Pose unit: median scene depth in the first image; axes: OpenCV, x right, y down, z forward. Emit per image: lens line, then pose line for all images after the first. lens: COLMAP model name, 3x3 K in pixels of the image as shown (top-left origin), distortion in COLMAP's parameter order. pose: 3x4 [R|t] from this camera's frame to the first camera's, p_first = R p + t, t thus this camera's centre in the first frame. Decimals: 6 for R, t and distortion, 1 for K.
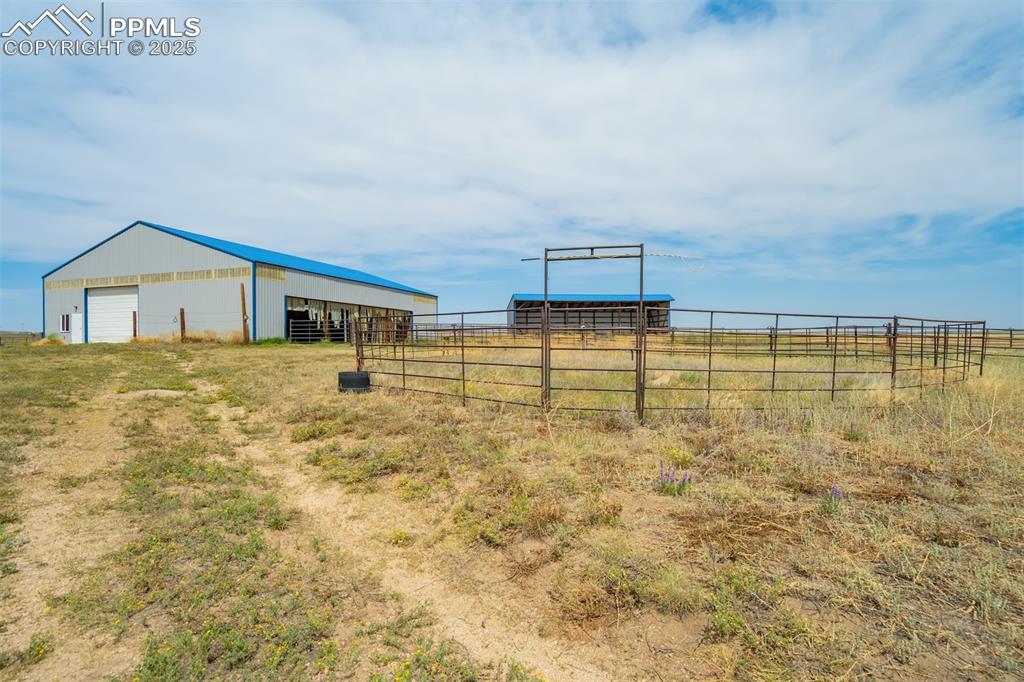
lens RADIAL K [[493.9, 0, 512.0], [0, 493.9, 341.0], [0, 0, 1]] dist [-0.012123, 0.000689]
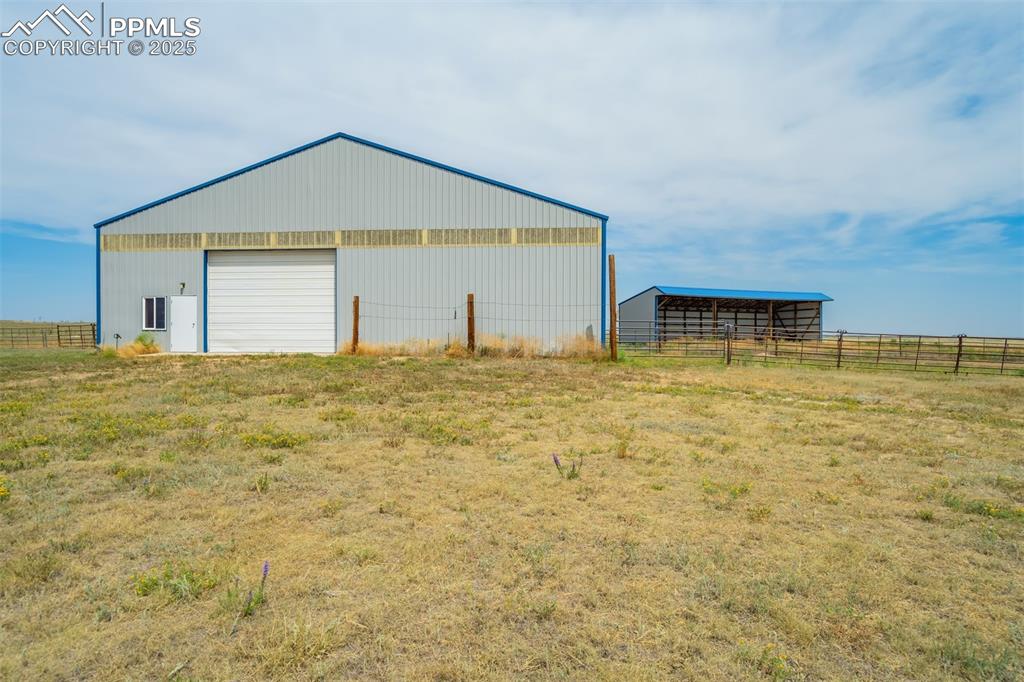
lens RADIAL K [[597.5, 0, 512.0], [0, 597.5, 325.4], [0, 0, 1]] dist [-0.000934, -0.000680]
pose [[0.981385, 0.022281, 0.190756, -0.350268], [-0.017238, 0.999458, -0.028057, -0.006700], [-0.191278, 0.024246, 0.981236, 0.155122]]
